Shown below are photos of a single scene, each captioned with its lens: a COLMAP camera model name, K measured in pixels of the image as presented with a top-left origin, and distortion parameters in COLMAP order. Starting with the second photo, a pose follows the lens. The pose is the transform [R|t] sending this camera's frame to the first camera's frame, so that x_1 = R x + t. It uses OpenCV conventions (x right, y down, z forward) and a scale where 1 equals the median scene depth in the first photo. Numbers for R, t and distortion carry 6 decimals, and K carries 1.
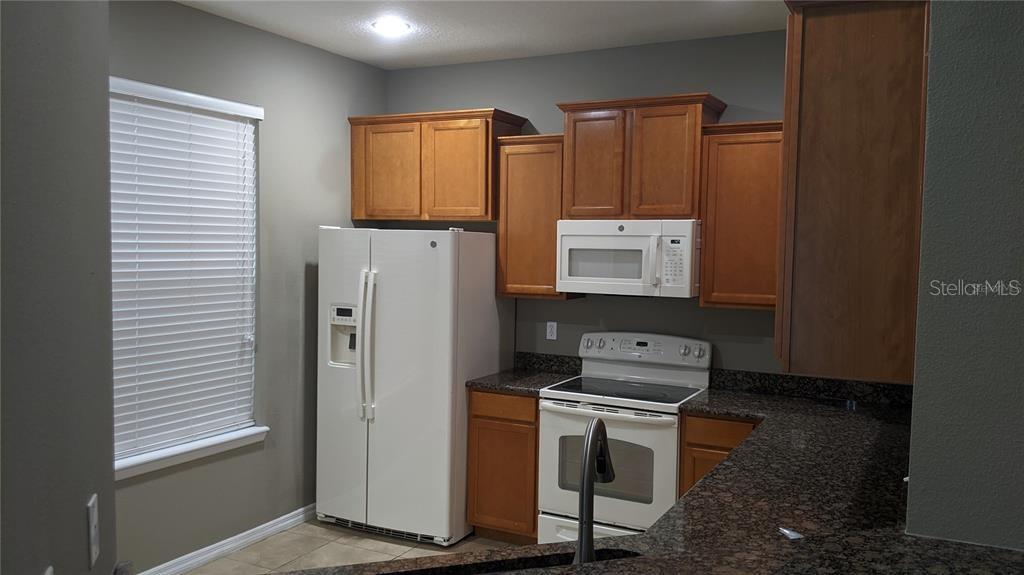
lens RADIAL K [[810.4, 0, 507.1], [0, 810.4, 295.3], [0, 0, 1]] dist [0.009144, -0.067134]
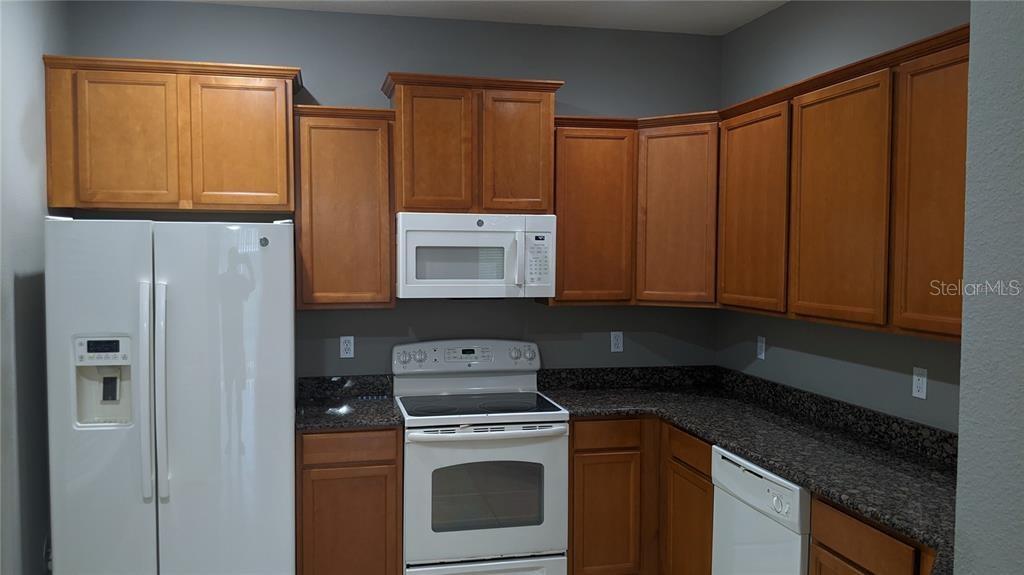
lens RADIAL K [[810.4, 0, 519.7], [0, 810.4, 286.3], [0, 0, 1]] dist [0.009144, -0.067134]
pose [[0.756471, -0.042552, 0.652642, -0.390128], [0.048094, 0.998799, 0.009376, -0.018824], [-0.652257, 0.024296, 0.757609, 0.287921]]
